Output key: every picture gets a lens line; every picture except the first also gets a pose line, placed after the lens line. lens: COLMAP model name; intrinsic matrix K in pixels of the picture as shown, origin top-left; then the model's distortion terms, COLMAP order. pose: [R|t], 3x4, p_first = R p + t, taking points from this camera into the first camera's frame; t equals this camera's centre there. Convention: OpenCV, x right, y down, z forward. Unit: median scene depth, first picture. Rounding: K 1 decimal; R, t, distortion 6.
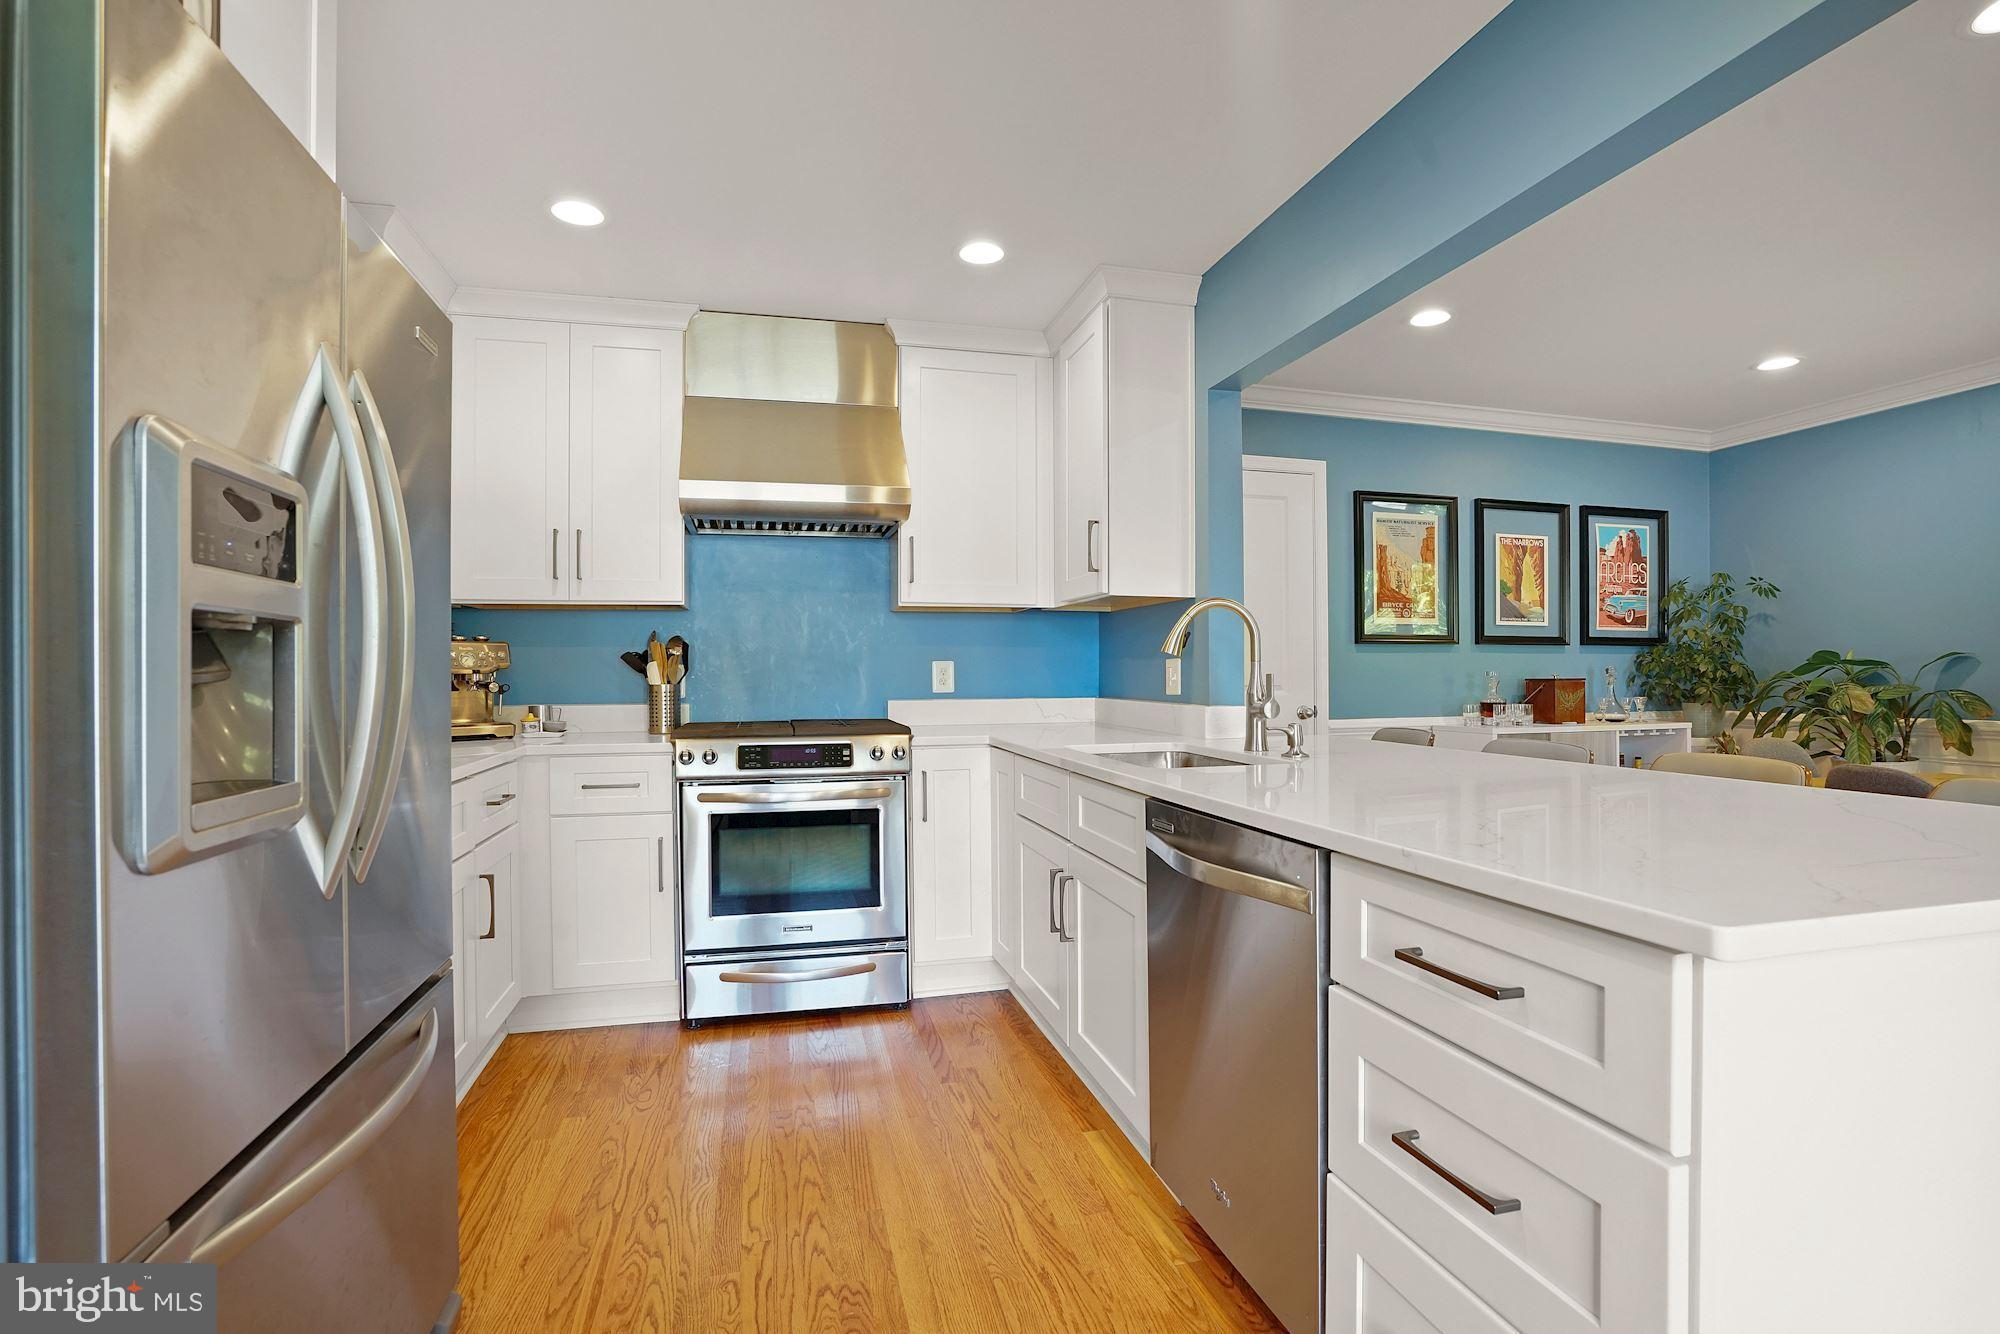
lens RADIAL K [[936.3, 0, 979.9], [0, 936.3, 669.2], [0, 0, 1]] dist [-0.030756, 0.001728]
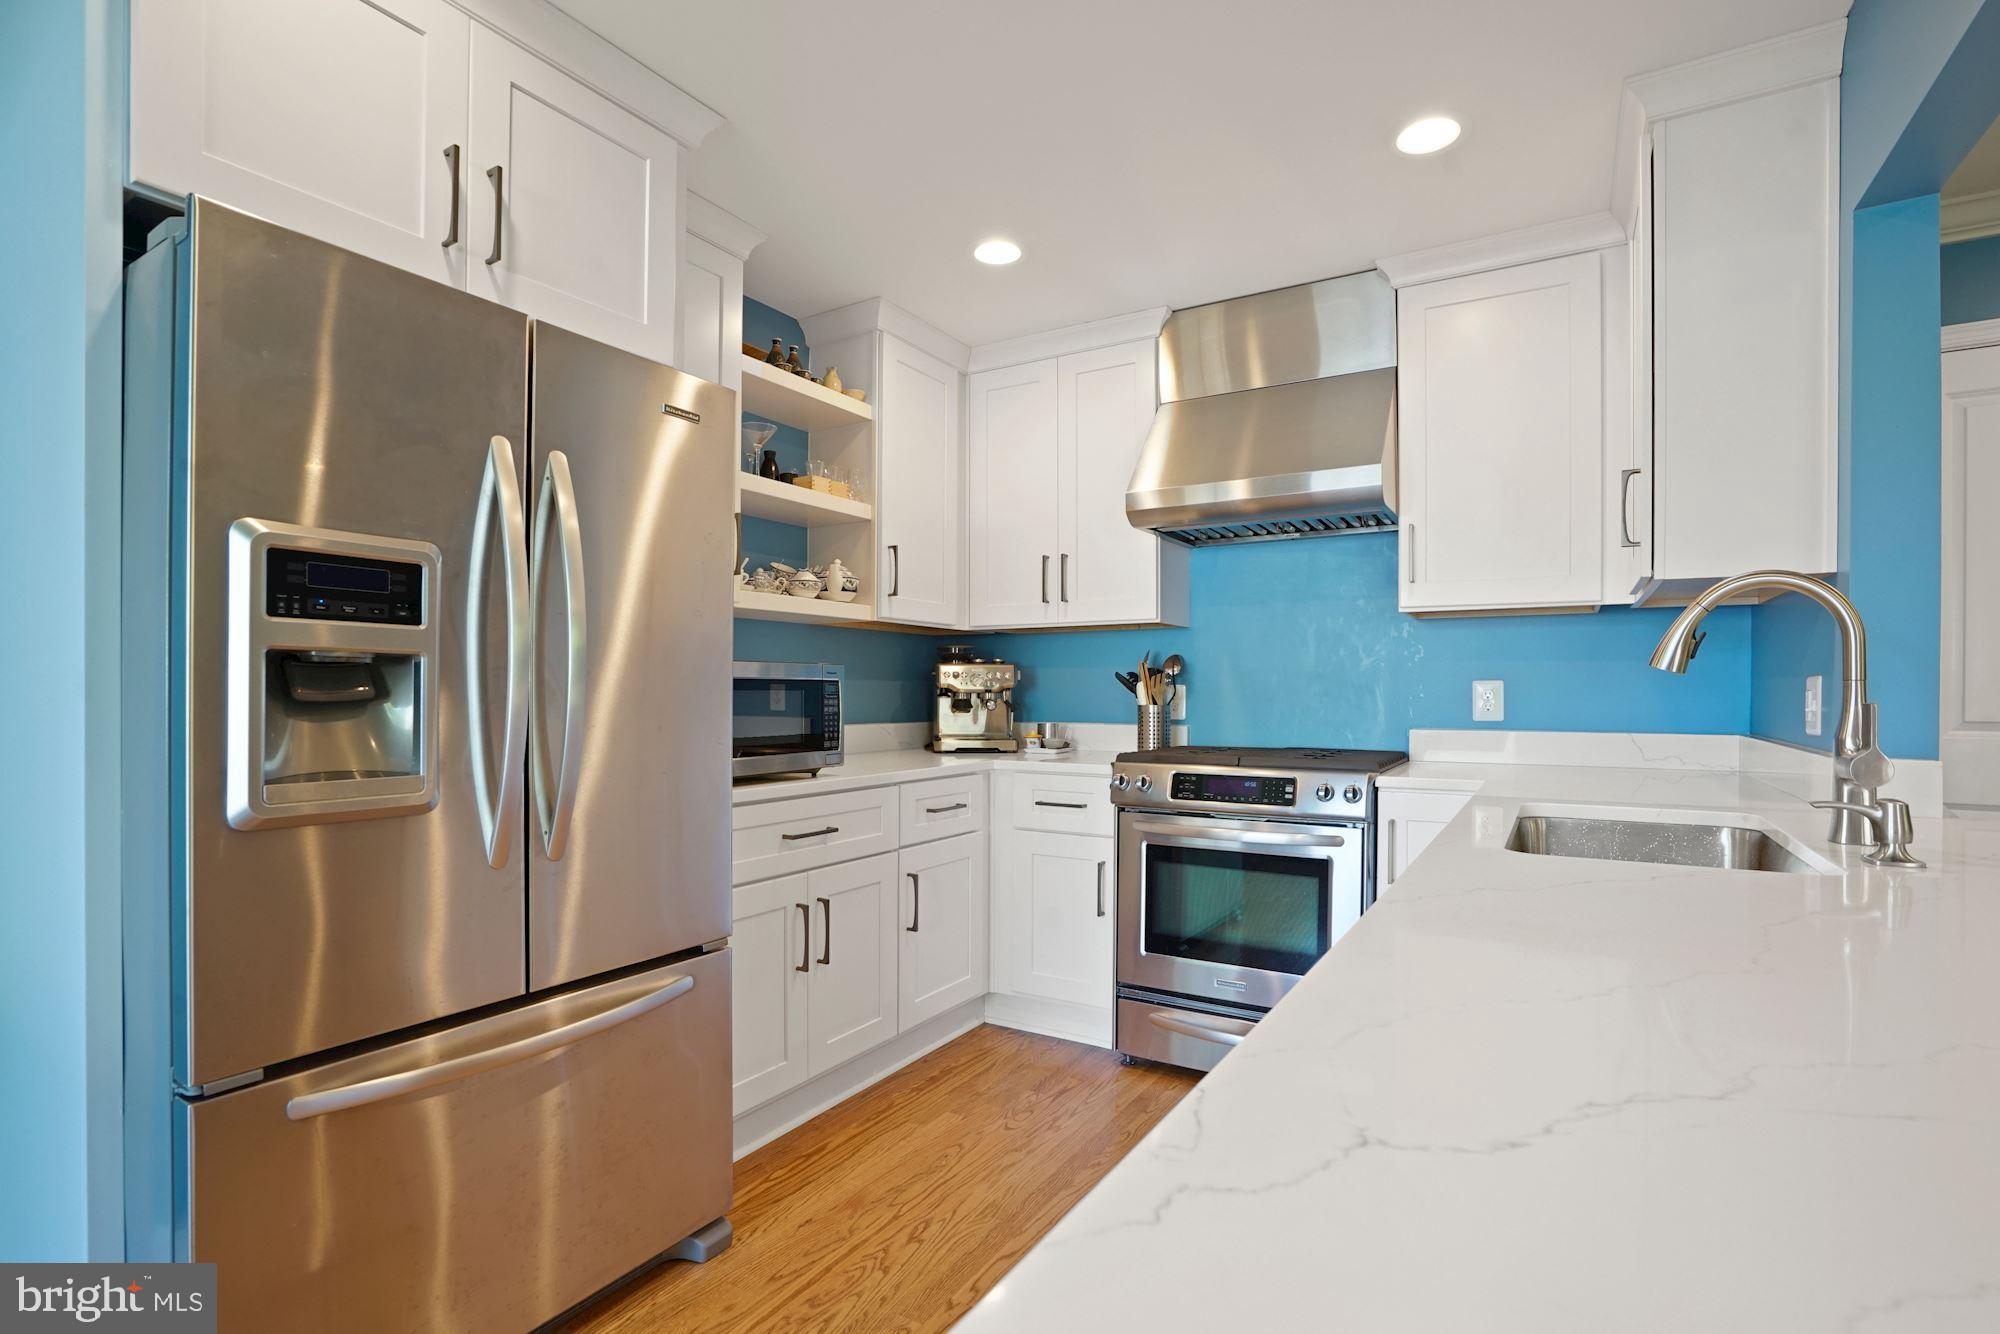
lens RADIAL K [[936.3, 0, 994.2], [0, 936.3, 684.2], [0, 0, 1]] dist [-0.030756, 0.001728]
pose [[0.707049, 0.001409, -0.707163, 0.265300], [-0.002838, 0.999996, -0.000845, -0.004534], [0.707158, 0.002605, 0.707050, 0.213622]]
